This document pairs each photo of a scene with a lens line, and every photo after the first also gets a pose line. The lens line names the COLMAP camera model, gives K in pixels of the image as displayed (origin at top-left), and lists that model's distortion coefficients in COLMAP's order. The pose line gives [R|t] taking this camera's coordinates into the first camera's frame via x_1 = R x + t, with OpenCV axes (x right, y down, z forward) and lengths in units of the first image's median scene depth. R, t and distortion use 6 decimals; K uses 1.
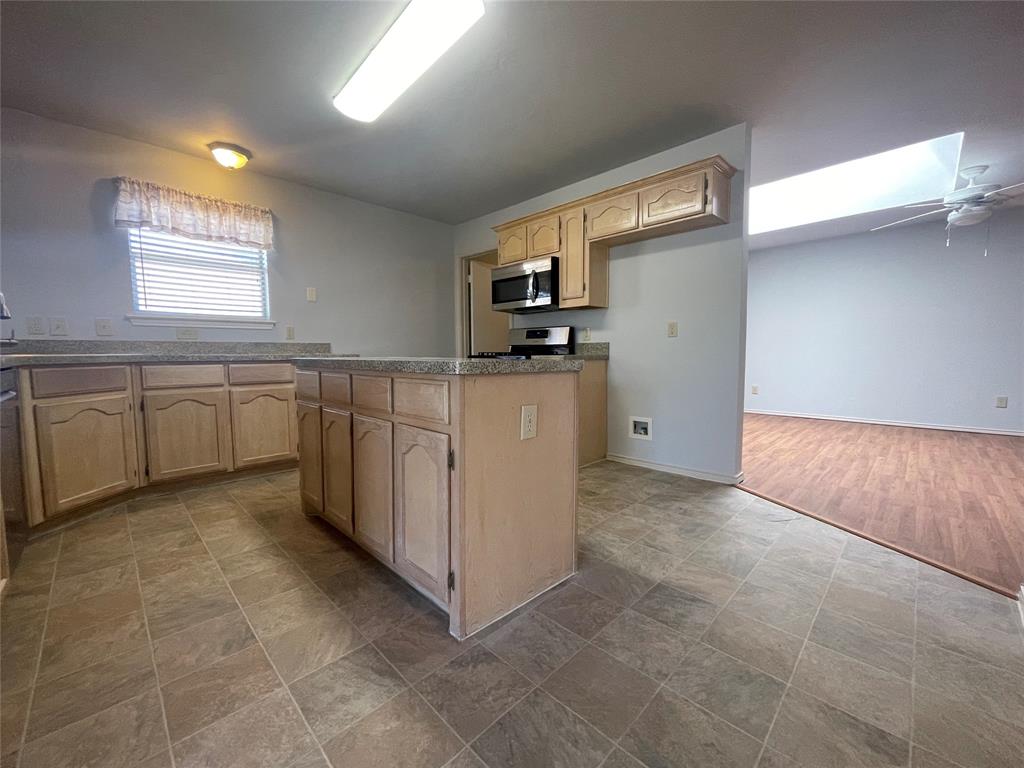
lens RADIAL K [[413.4, 0, 512.6], [0, 413.4, 383.5], [0, 0, 1]] dist [-0.003264, 0.001102]
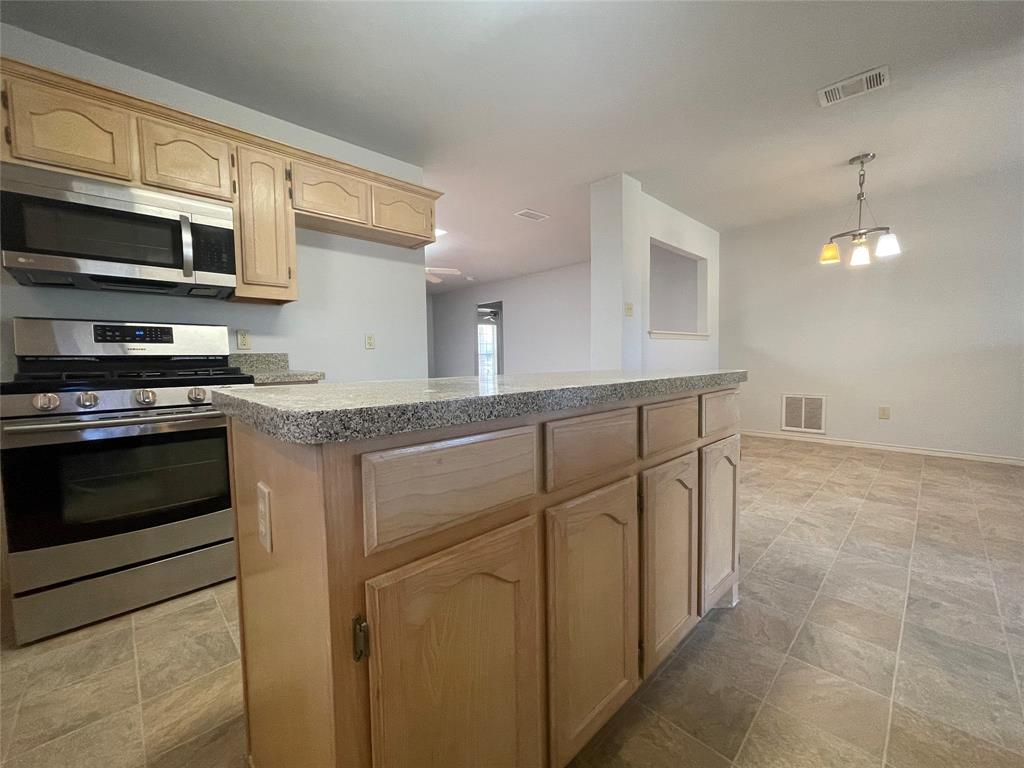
lens RADIAL K [[413.4, 0, 512.6], [0, 413.4, 383.5], [0, 0, 1]] dist [-0.003264, 0.001102]
pose [[0.017131, -0.058756, 0.998125, -0.603461], [0.090564, 0.994260, 0.056974, -0.064390], [-0.995743, 0.089418, 0.022354, 0.725740]]
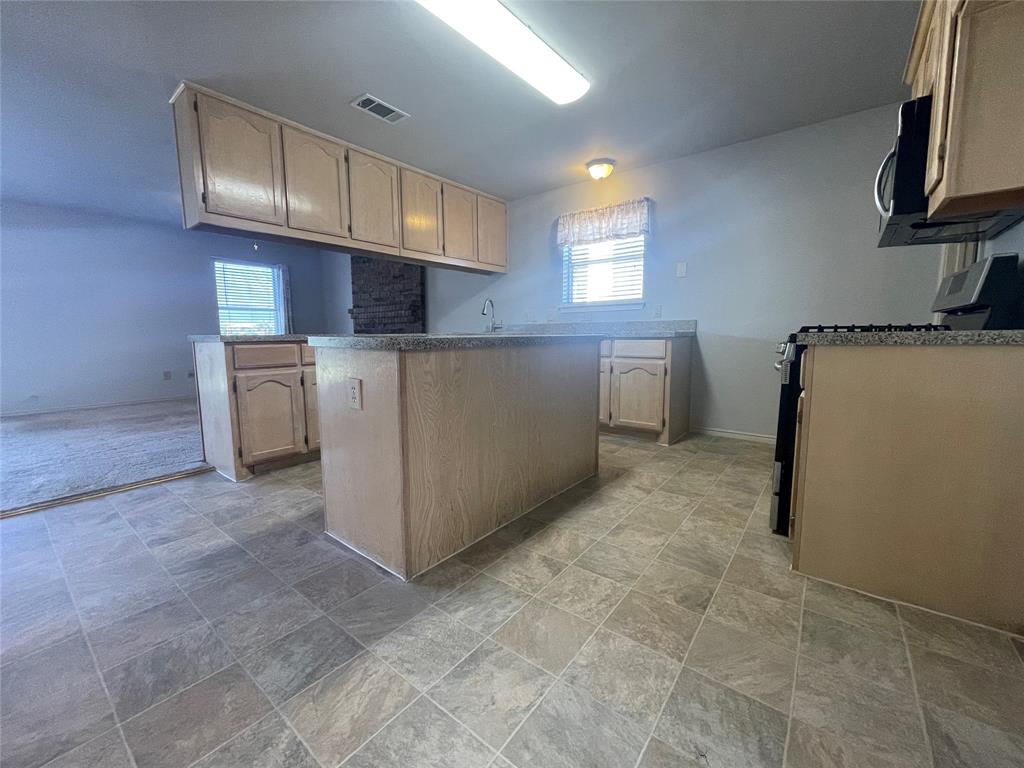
lens RADIAL K [[413.4, 0, 512.6], [0, 413.4, 383.5], [0, 0, 1]] dist [-0.003264, 0.001102]
pose [[0.122026, 0.120200, -0.985222, 0.603393], [-0.068369, 0.991300, 0.112474, -0.043680], [0.990169, 0.053634, 0.129182, 0.659620]]
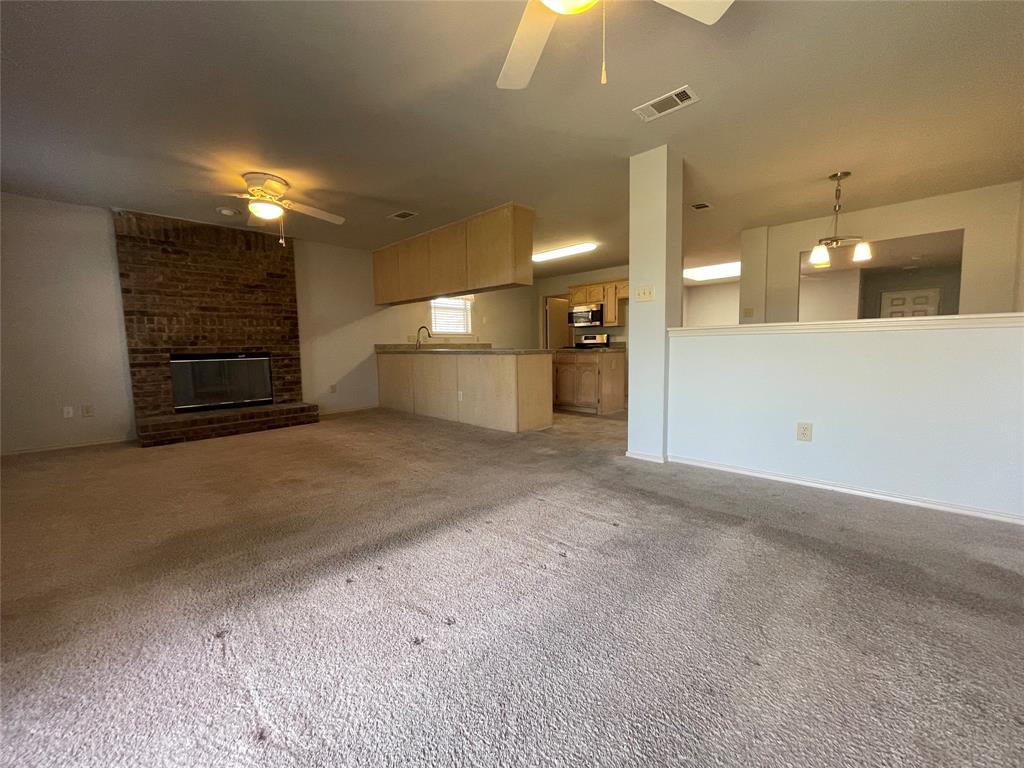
lens RADIAL K [[413.4, 0, 512.6], [0, 413.4, 383.5], [0, 0, 1]] dist [-0.003264, 0.001102]
pose [[0.999759, -0.013484, 0.017302, -0.509338], [0.013232, 0.999806, 0.014580, 0.103088], [-0.017496, -0.014347, 0.999744, -1.482148]]
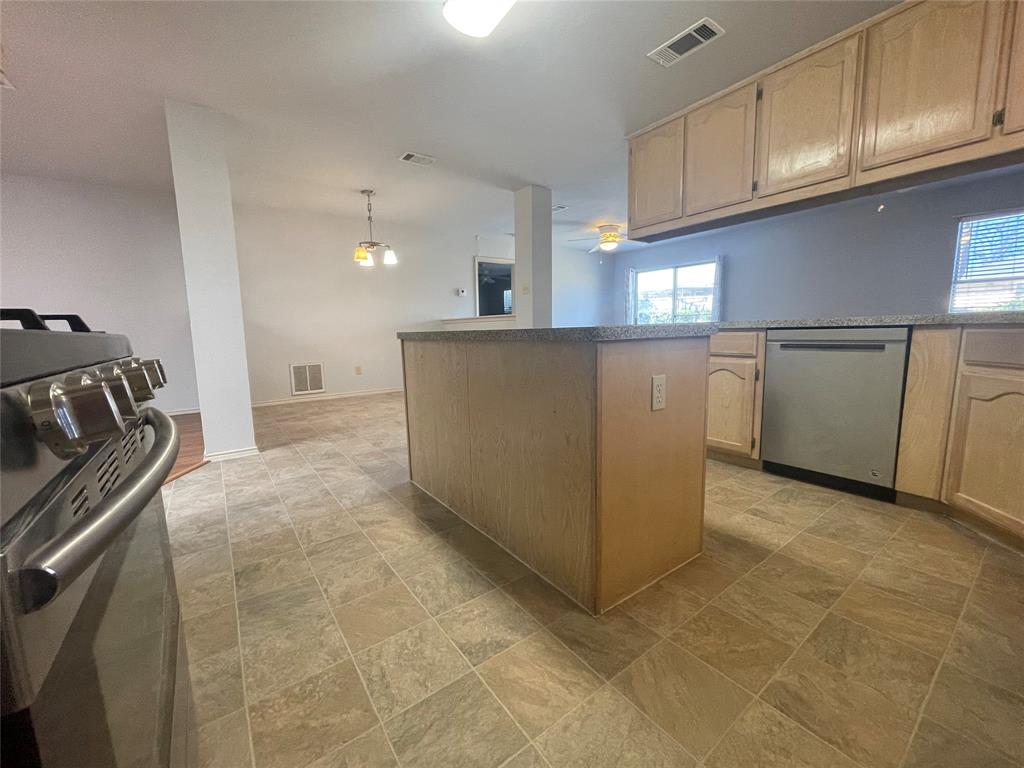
lens RADIAL K [[413.4, 0, 512.6], [0, 413.4, 383.5], [0, 0, 1]] dist [-0.003264, 0.001102]
pose [[-0.988172, 0.005470, 0.153250, -0.255321], [0.036865, 0.978530, 0.202783, -0.092047], [-0.148850, 0.206034, -0.967157, 1.377532]]
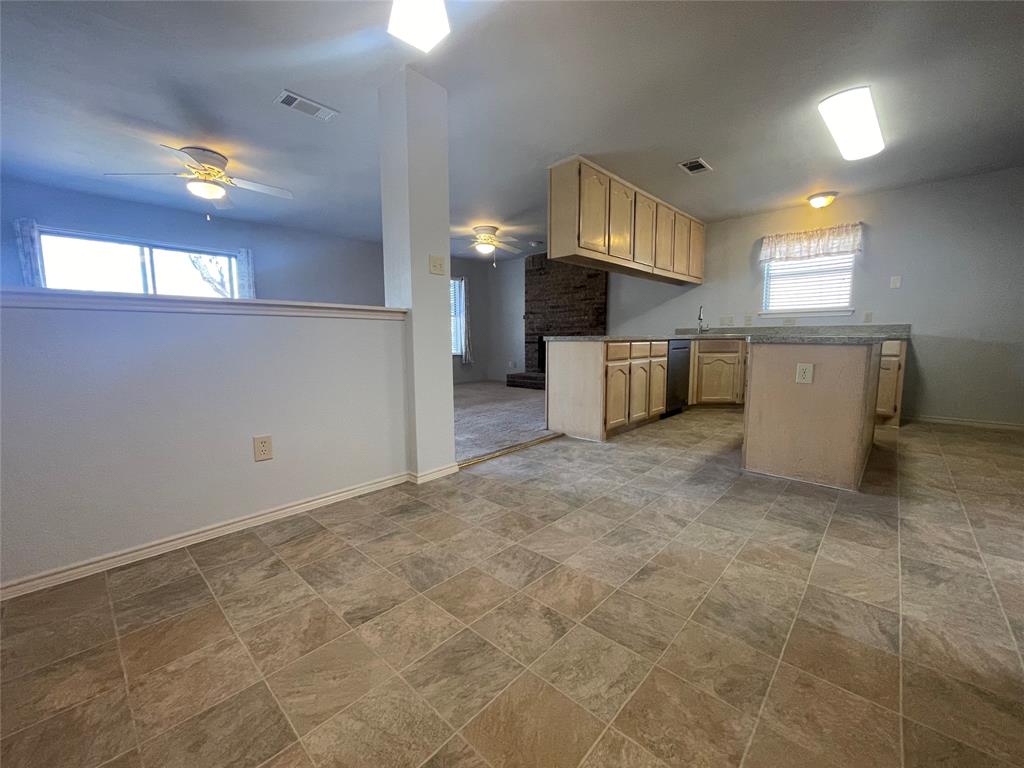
lens RADIAL K [[413.4, 0, 512.6], [0, 413.4, 383.5], [0, 0, 1]] dist [-0.003264, 0.001102]
pose [[0.037127, 0.111574, -0.993062, 0.867438], [-0.069508, 0.991629, 0.108815, 0.018582], [0.996890, 0.064985, 0.044572, -0.133780]]
